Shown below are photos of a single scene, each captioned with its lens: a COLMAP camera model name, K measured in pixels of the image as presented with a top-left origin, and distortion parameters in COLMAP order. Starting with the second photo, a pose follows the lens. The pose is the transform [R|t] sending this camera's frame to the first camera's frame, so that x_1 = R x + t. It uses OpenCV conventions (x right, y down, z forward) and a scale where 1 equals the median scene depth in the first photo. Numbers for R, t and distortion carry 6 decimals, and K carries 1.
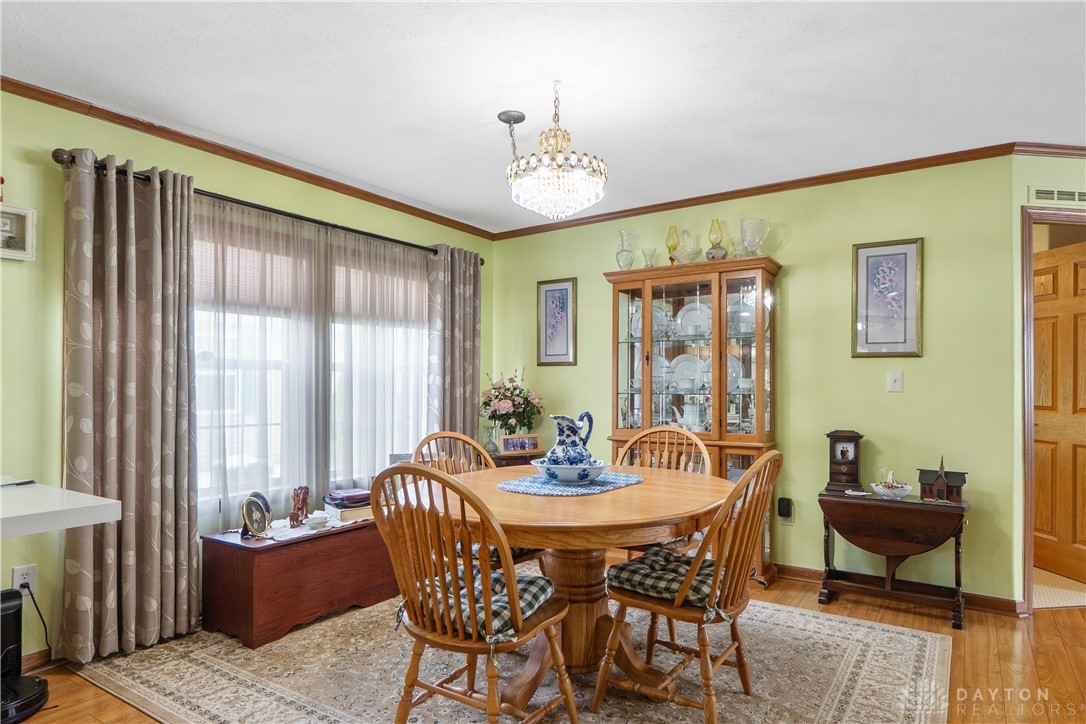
lens RADIAL K [[643.6, 0, 538.8], [0, 643.6, 377.9], [0, 0, 1]] dist [-0.001950, 0.002088]
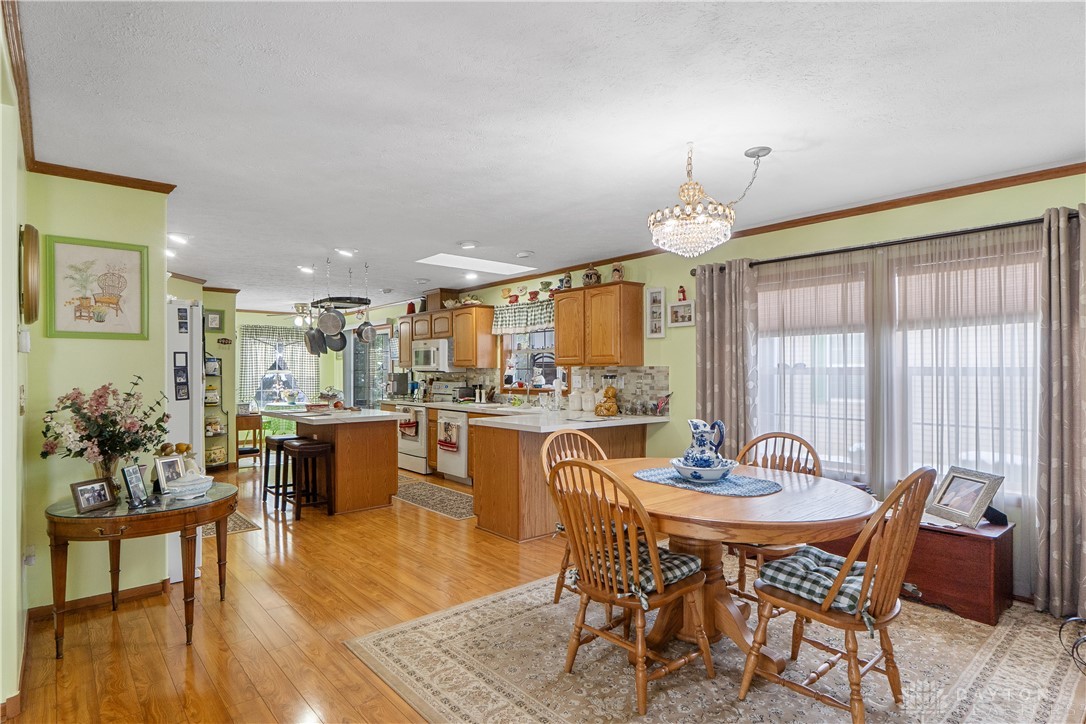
lens RADIAL K [[562.7, 0, 539.0], [0, 562.7, 368.8], [0, 0, 1]] dist [-0.006264, 0.001044]
pose [[-0.264153, -0.003264, -0.964475, 0.813682], [0.008615, 0.999946, -0.005743, -0.024752], [0.964442, -0.009826, -0.264111, 0.736688]]
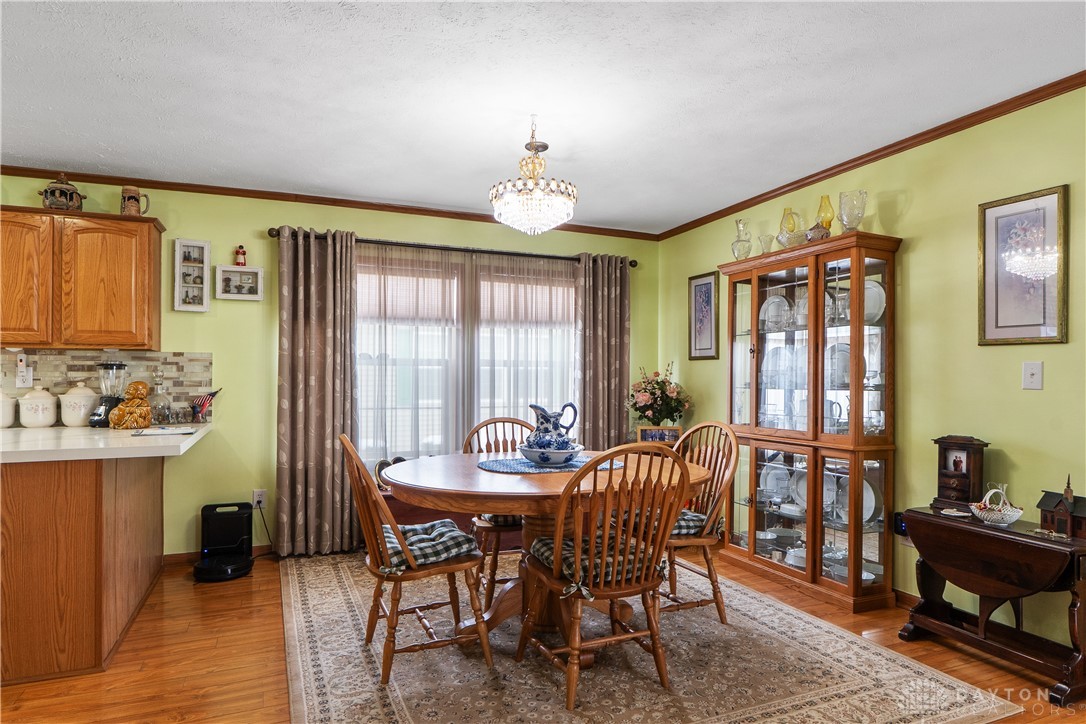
lens RADIAL K [[632.1, 0, 536.0], [0, 632.1, 369.2], [0, 0, 1]] dist [0.004388, -0.001486]
pose [[0.837176, -0.004331, -0.546917, 0.478318], [0.002390, 0.999988, -0.004261, -0.000441], [0.546929, 0.002261, 0.837176, 0.040215]]
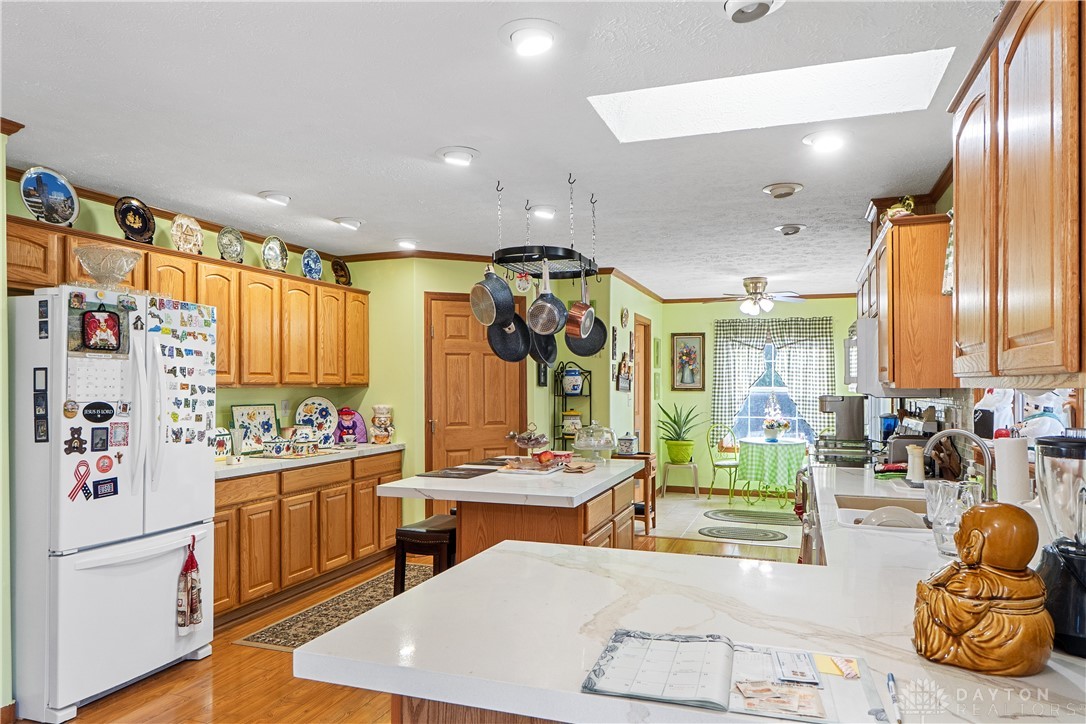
lens RADIAL K [[709.9, 0, 540.3], [0, 709.9, 382.9], [0, 0, 1]] dist [0.001923, 0.002596]
pose [[-0.971681, -0.000715, -0.236295, -0.324969], [0.000860, 0.999978, -0.006563, -0.042408], [0.236294, -0.006581, -0.971659, 0.790807]]
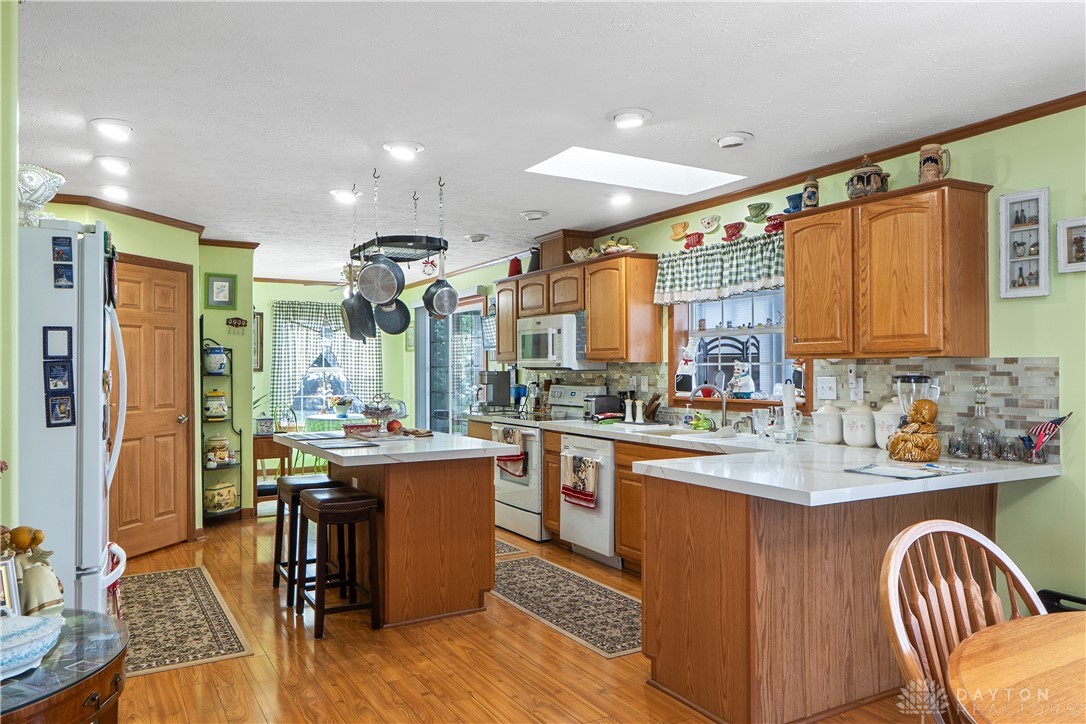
lens RADIAL K [[751.3, 0, 536.6], [0, 751.3, 360.4], [0, 0, 1]] dist [-0.003727, 0.000597]
pose [[-0.440943, -0.009454, -0.897485, 0.423772], [0.007999, 0.999863, -0.014462, -0.024636], [0.897500, -0.013555, -0.440807, 0.516061]]
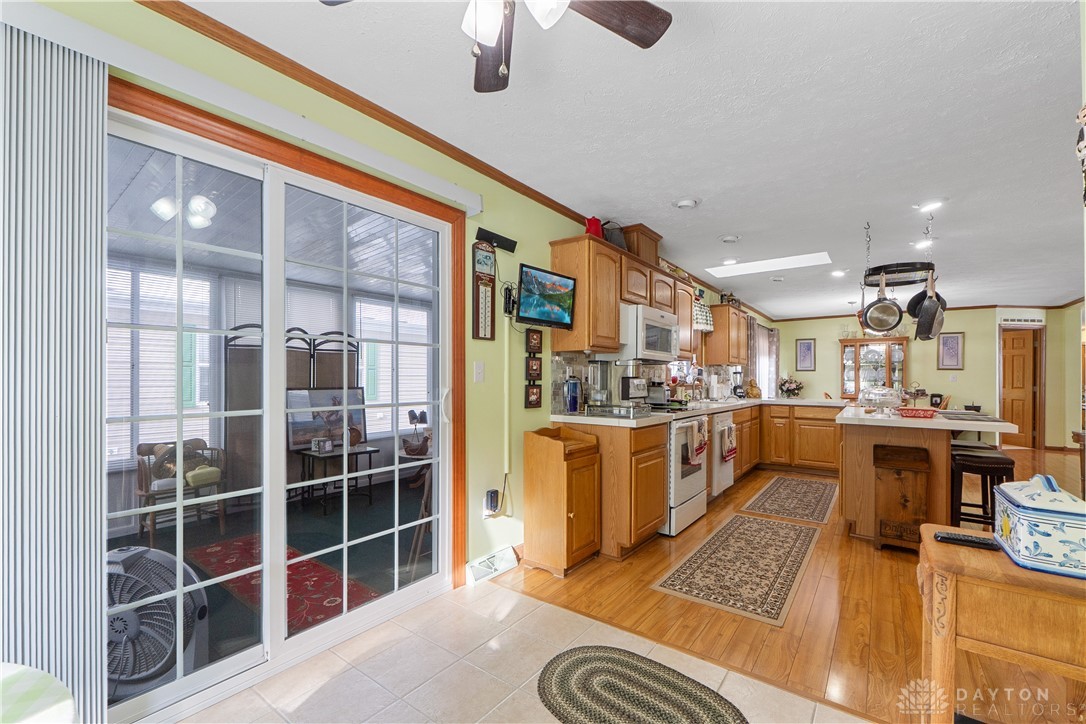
lens RADIAL K [[458.3, 0, 548.6], [0, 458.3, 373.5], [0, 0, 1]] dist [-0.000516, 0.000433]
pose [[0.999310, 0.006554, -0.036566, -1.328166], [-0.006591, 0.999978, -0.000905, -0.000463], [0.036559, 0.001145, 0.999331, -1.289323]]
